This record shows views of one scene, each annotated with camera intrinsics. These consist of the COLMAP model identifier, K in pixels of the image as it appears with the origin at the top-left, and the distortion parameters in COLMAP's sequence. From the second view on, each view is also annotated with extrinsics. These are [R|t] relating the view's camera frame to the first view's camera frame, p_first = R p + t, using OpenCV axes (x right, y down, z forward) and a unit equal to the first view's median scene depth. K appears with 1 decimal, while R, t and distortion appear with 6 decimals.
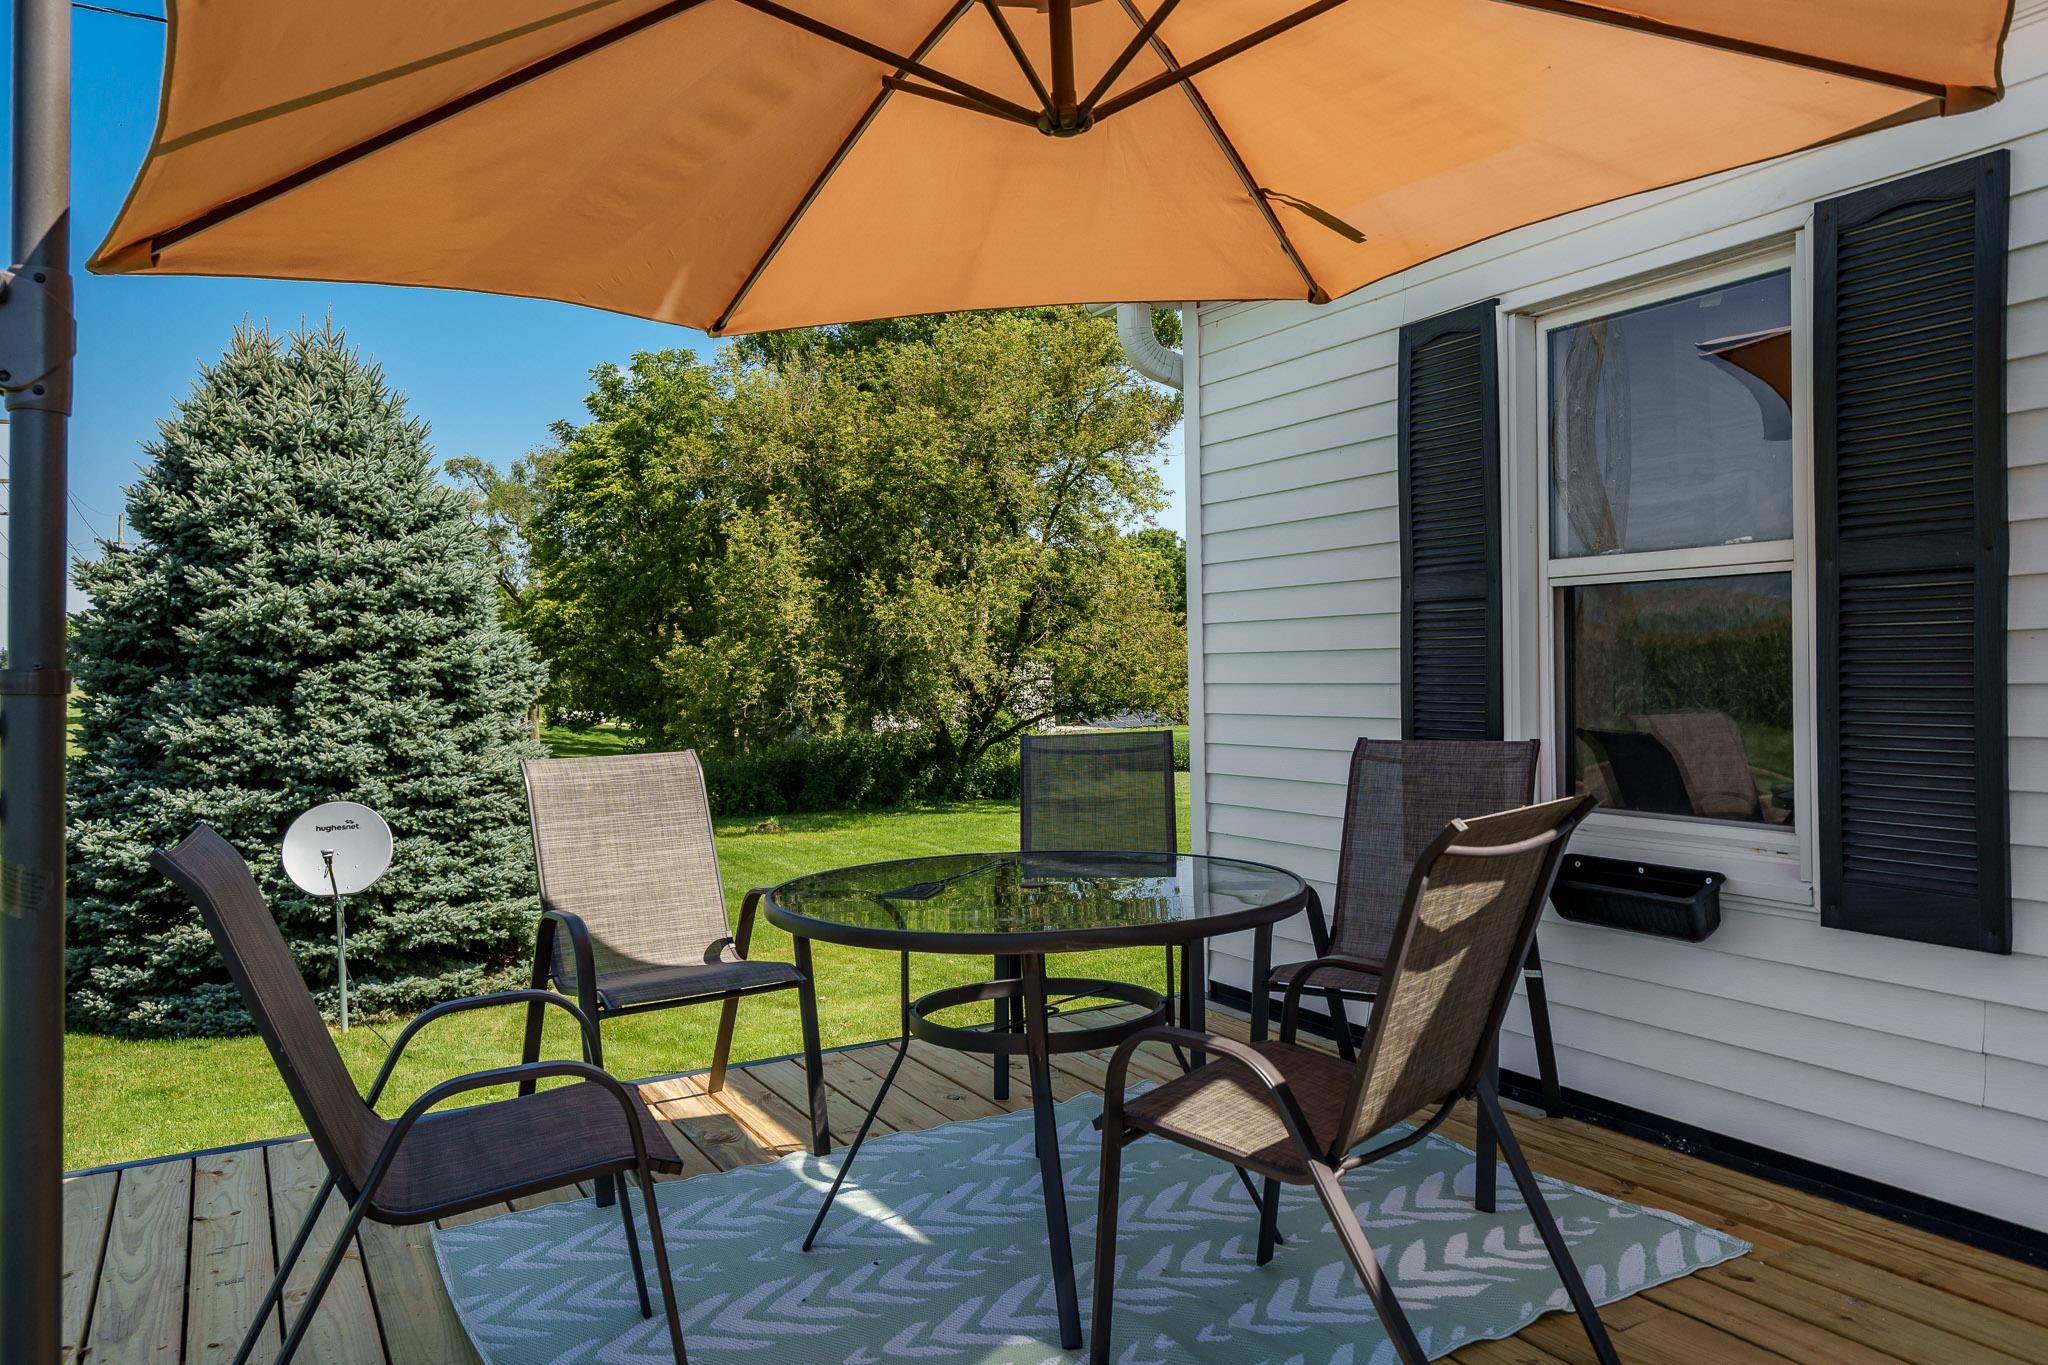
lens RADIAL K [[1485.0, 0, 1060.0], [0, 1485.0, 680.2], [0, 0, 1]] dist [0.003736, 0.001542]
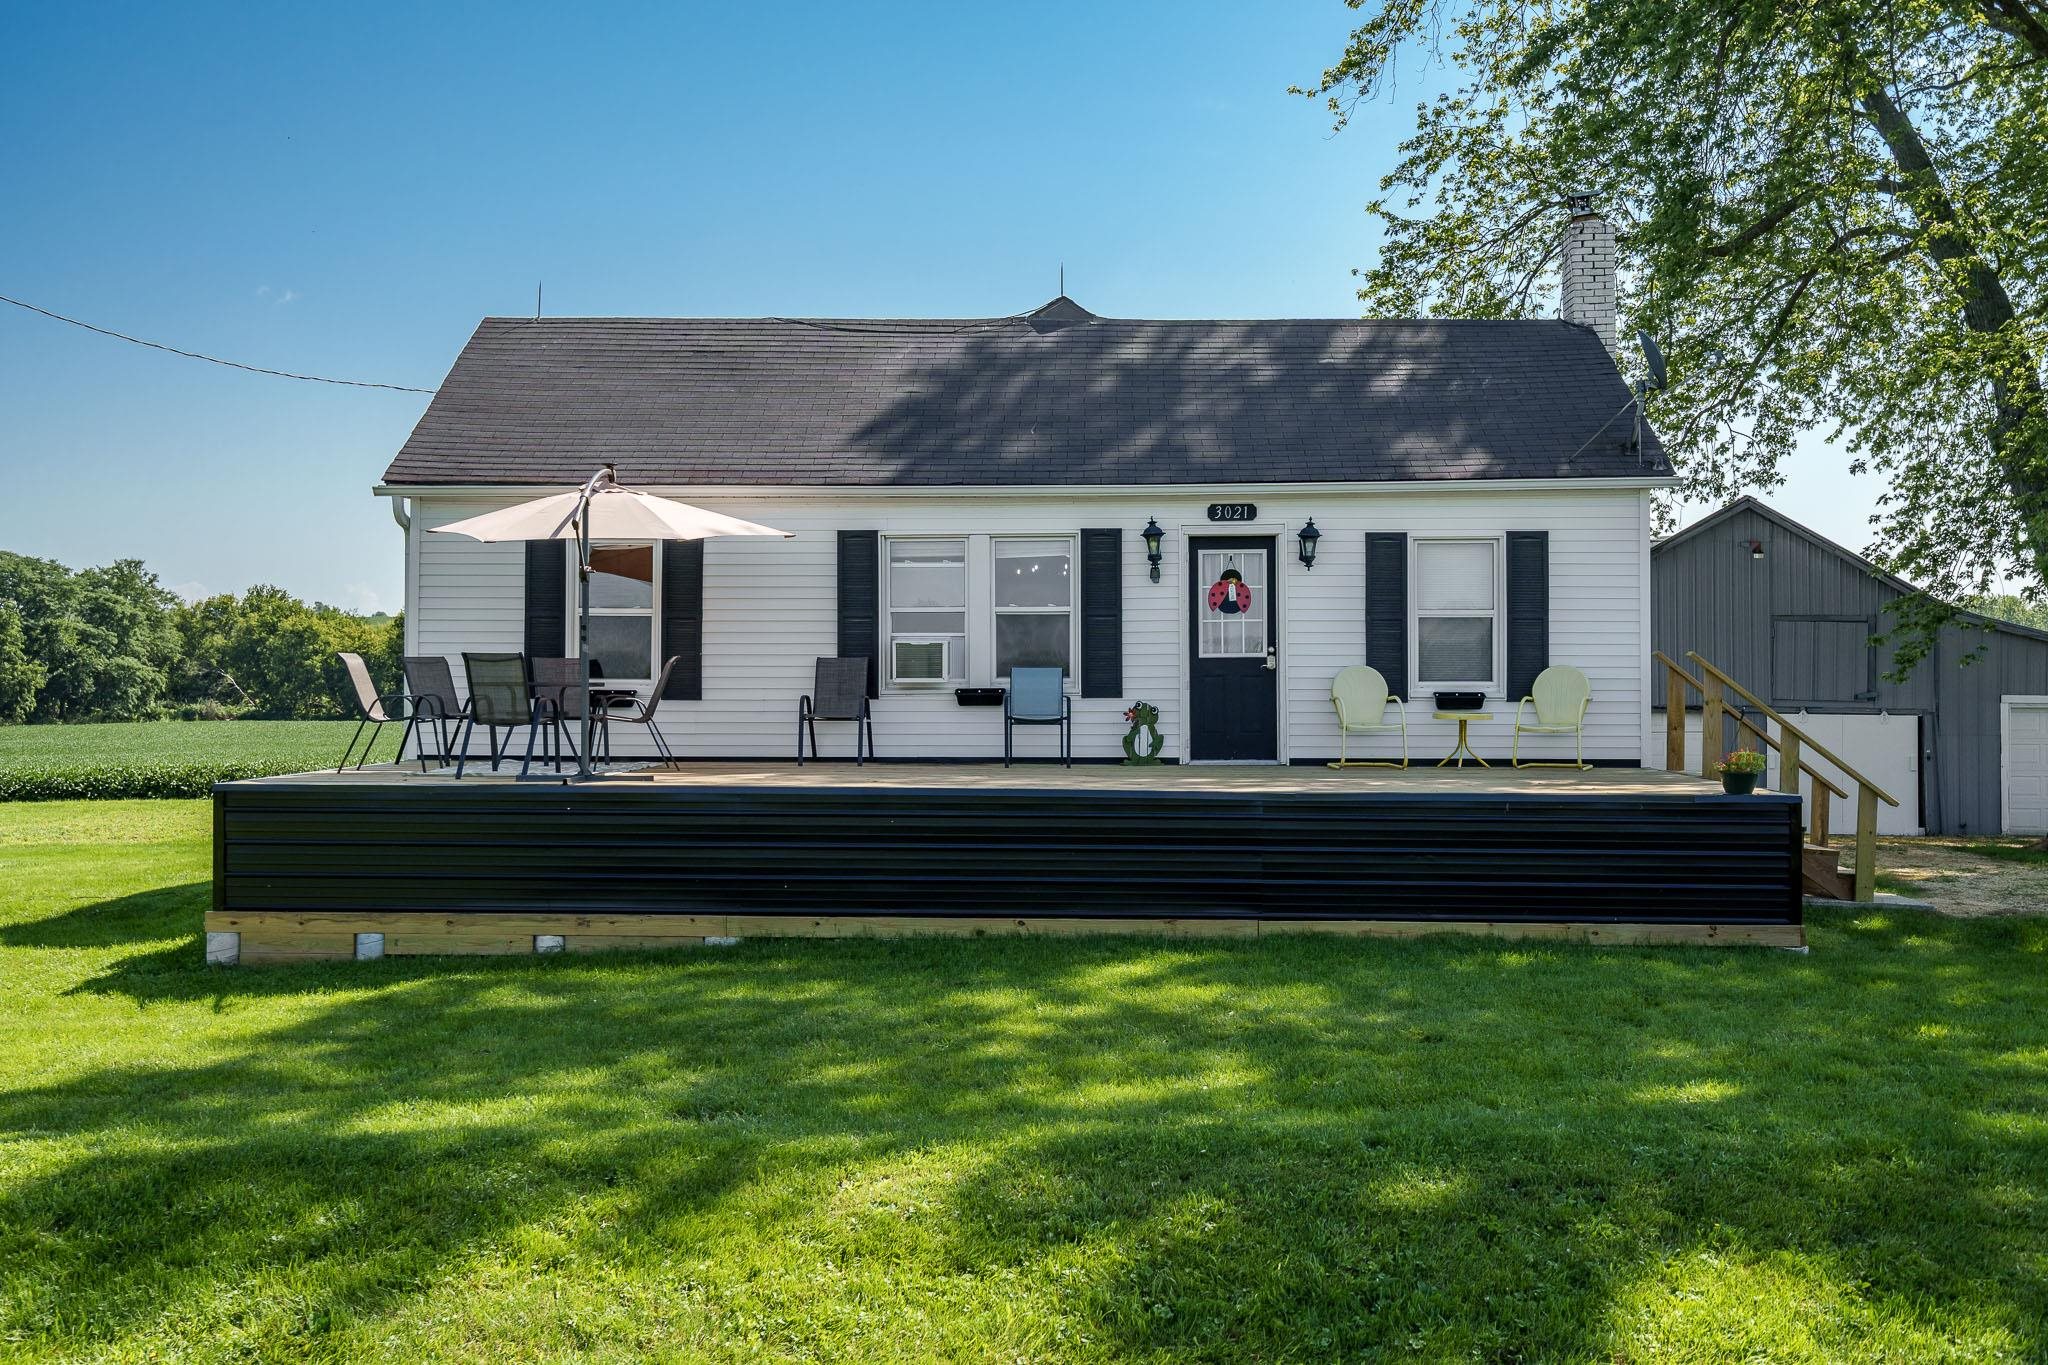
lens RADIAL K [[1846.5, 0, 1005.3], [0, 1846.5, 683.7], [0, 0, 1]] dist [0.005531, 0.030802]
pose [[0.527768, 0.028432, 0.848912, -0.701998], [-0.008291, 0.999564, -0.028324, 0.053080], [-0.849348, 0.007910, 0.527774, -0.534161]]
